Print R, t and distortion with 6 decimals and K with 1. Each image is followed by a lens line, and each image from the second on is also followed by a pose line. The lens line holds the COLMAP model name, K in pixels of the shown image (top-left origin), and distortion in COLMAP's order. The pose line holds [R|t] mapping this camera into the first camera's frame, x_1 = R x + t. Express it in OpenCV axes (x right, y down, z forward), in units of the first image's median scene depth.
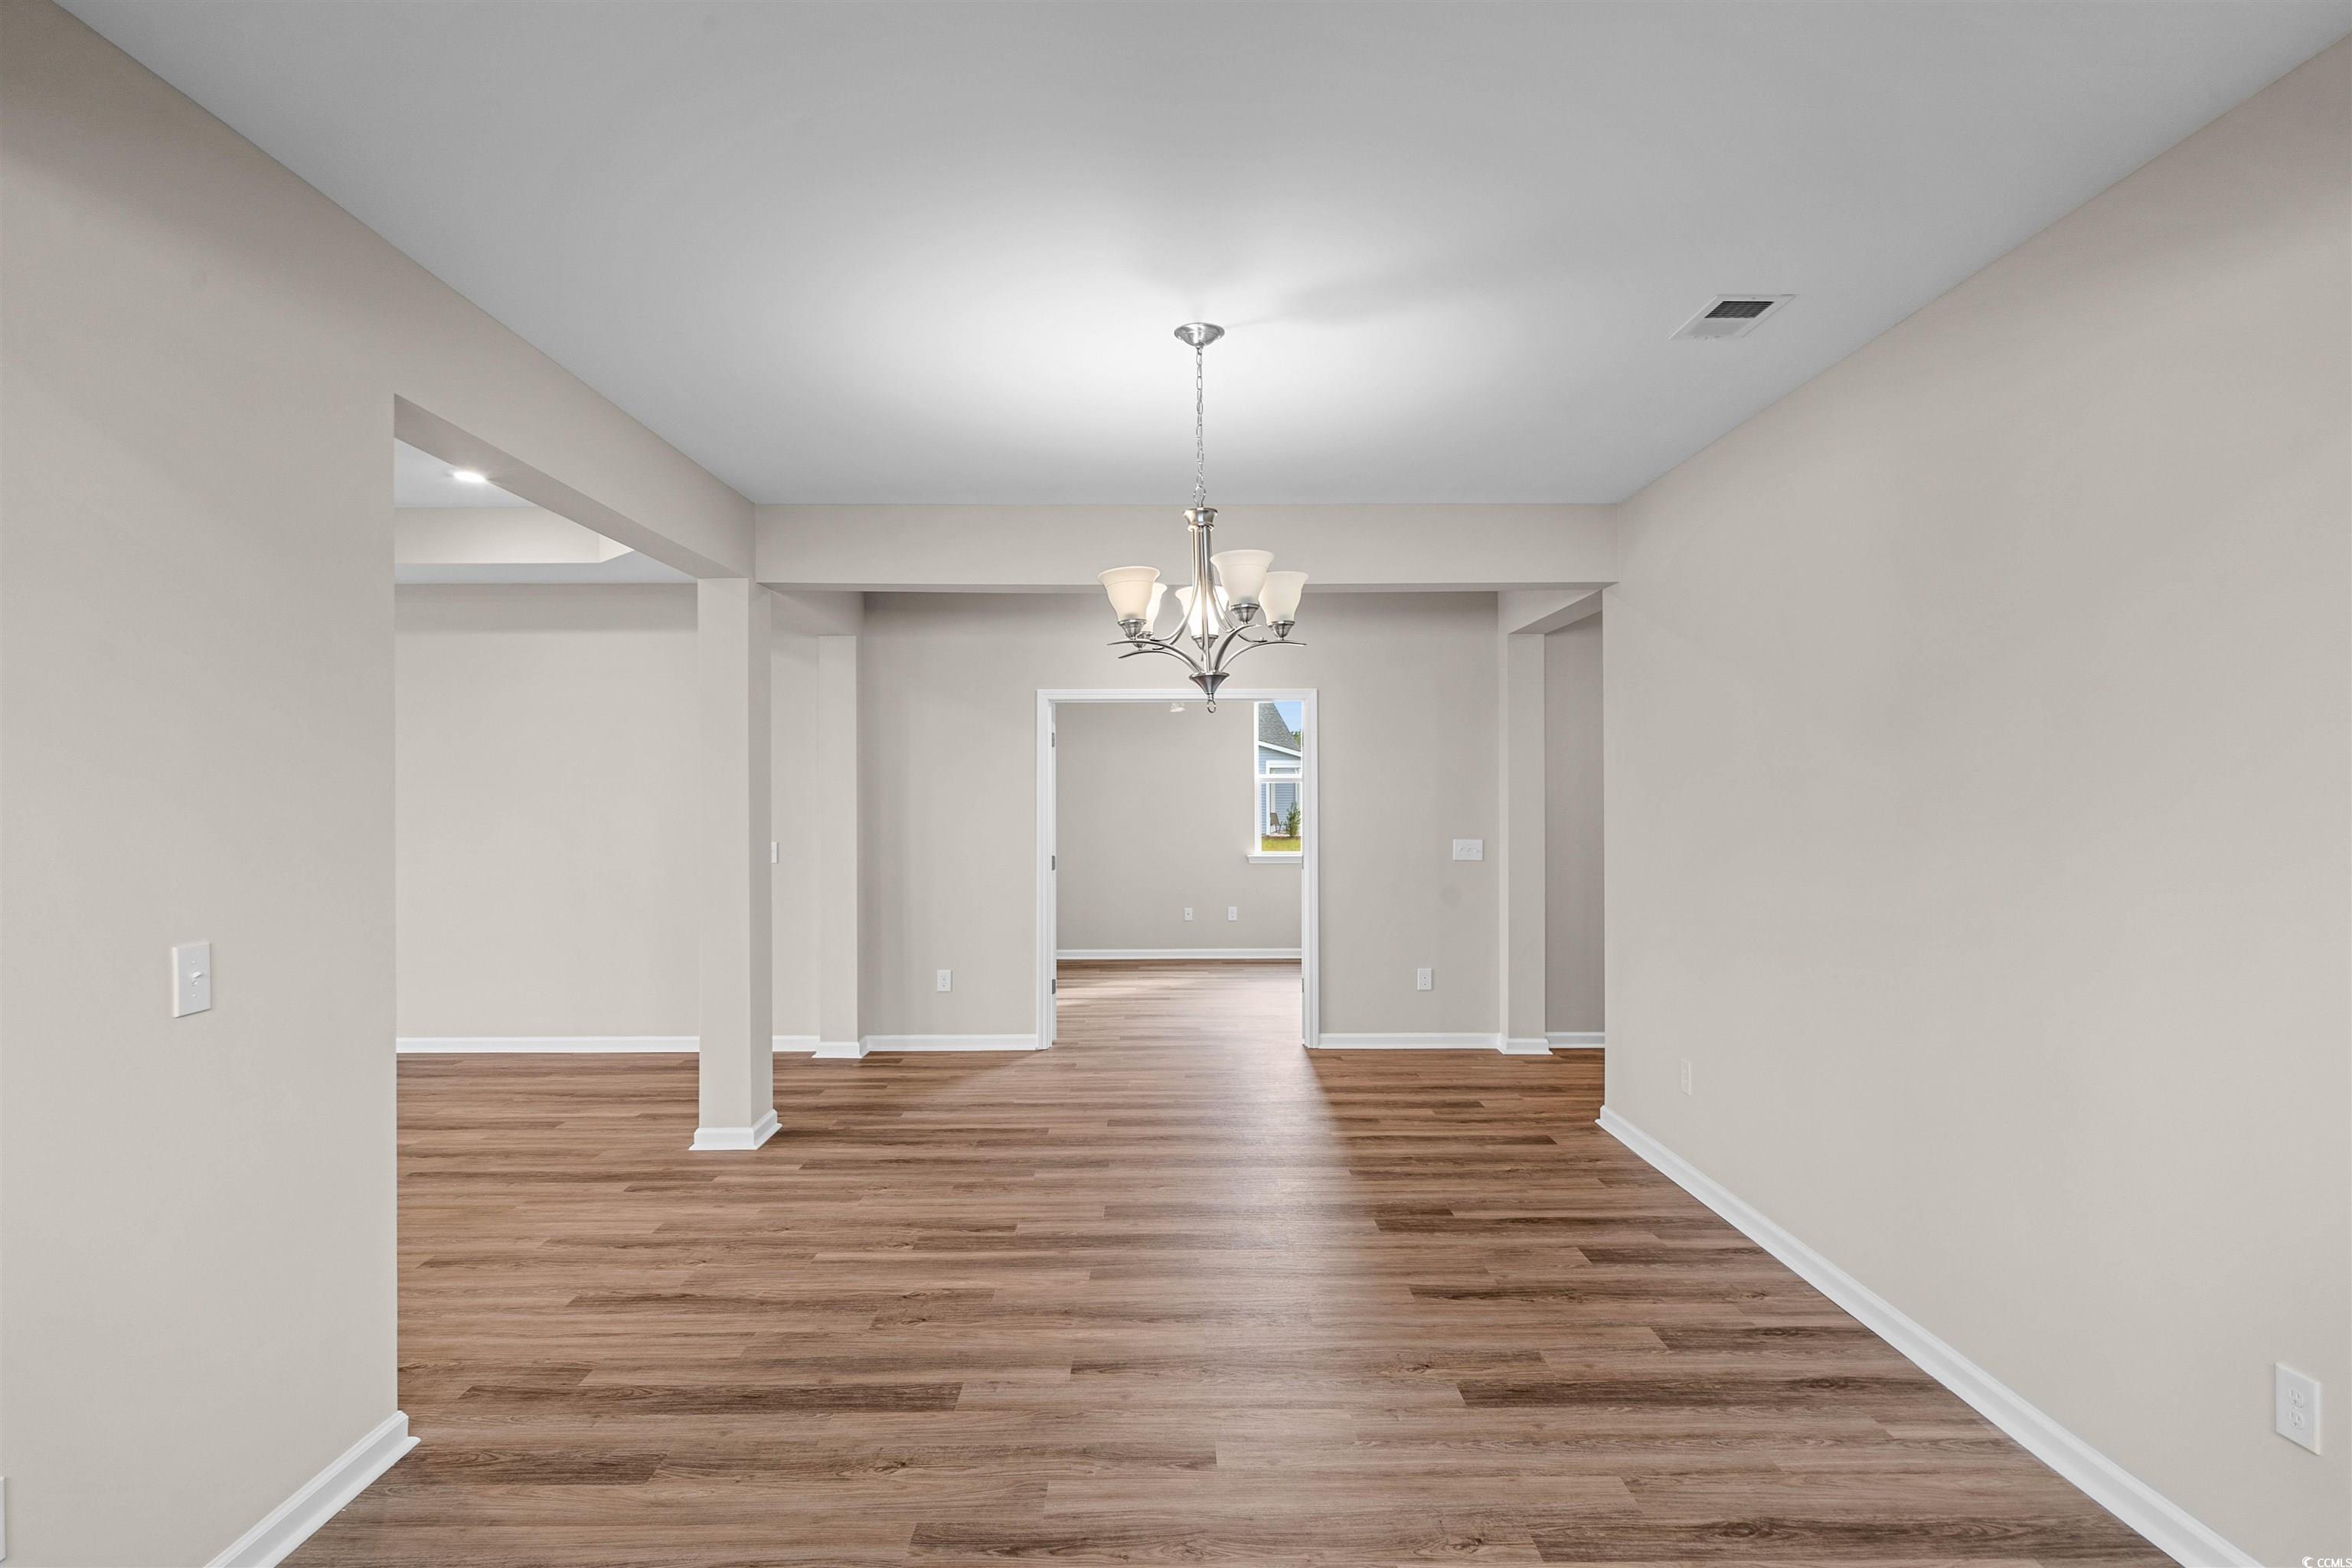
lens RADIAL K [[1219.7, 0, 1176.0], [0, 1219.7, 784.0], [0, 0, 1]] dist [0.000898, -0.000203]
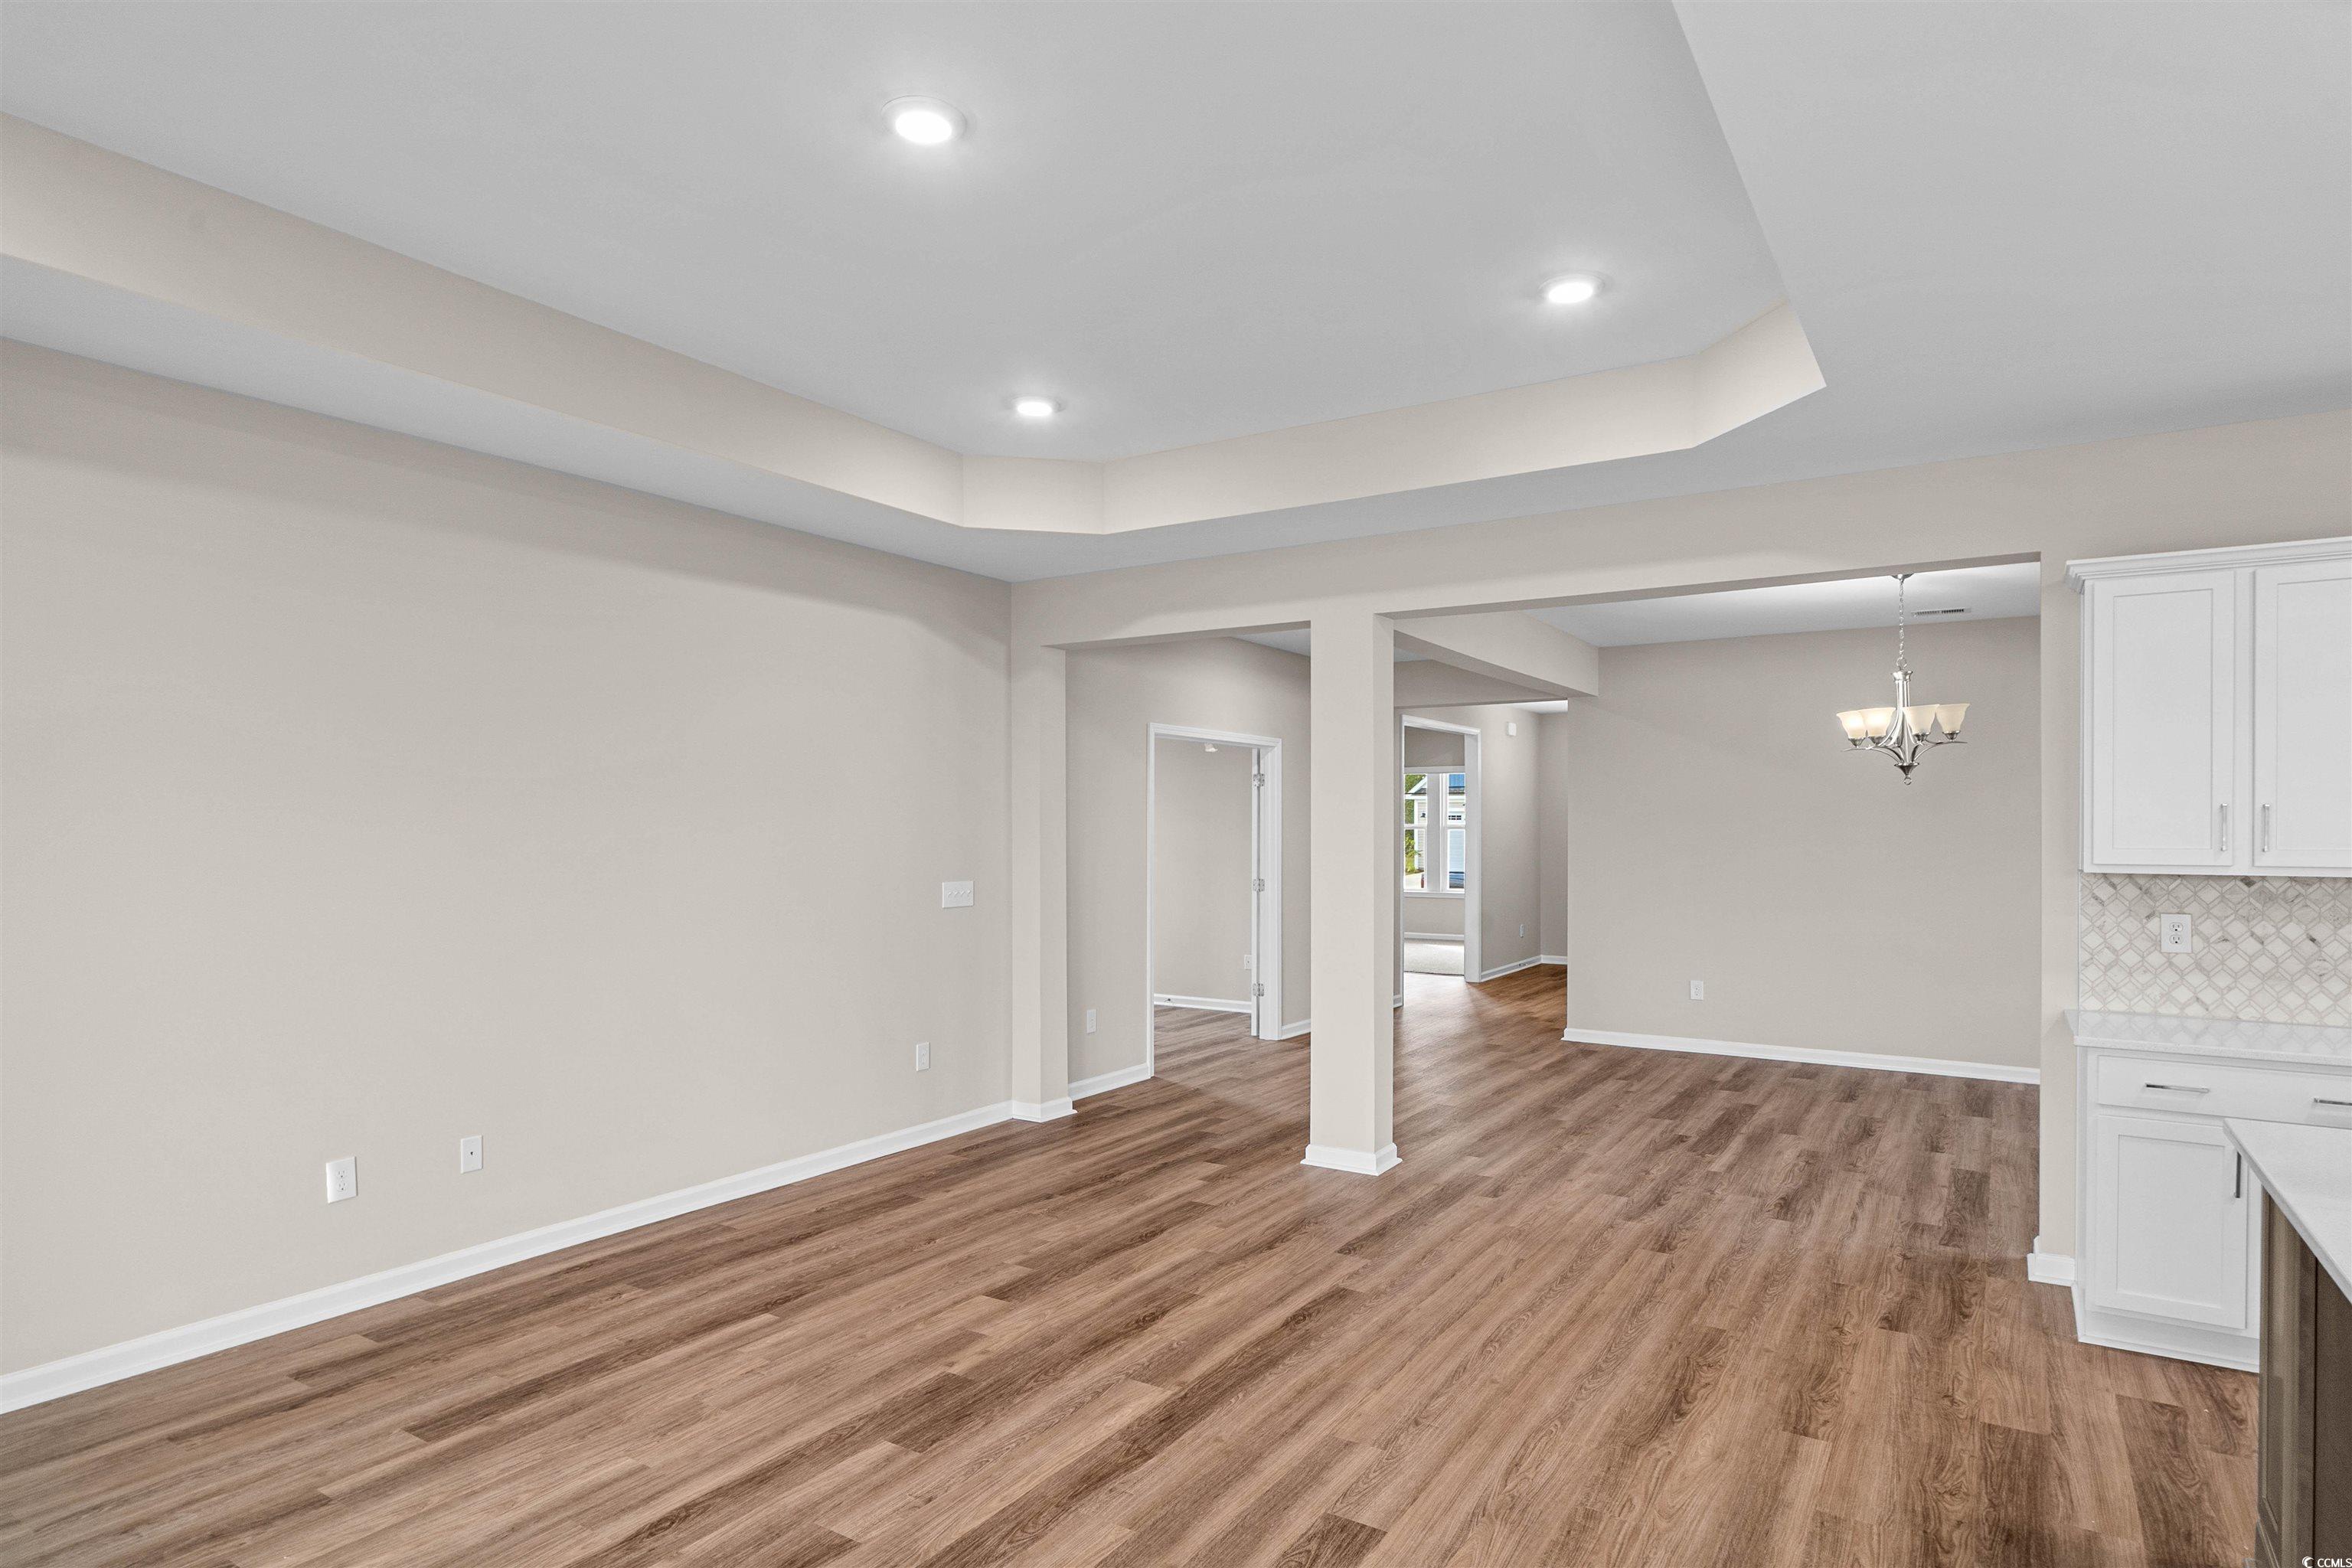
lens RADIAL K [[1276.4, 0, 1182.6], [0, 1276.4, 827.5], [0, 0, 1]] dist [0.000368, -0.000340]
pose [[0.548431, 0.003726, 0.836187, -1.784237], [-0.013531, 0.999899, 0.004419, 0.008436], [-0.836086, -0.013738, 0.548426, 0.716736]]
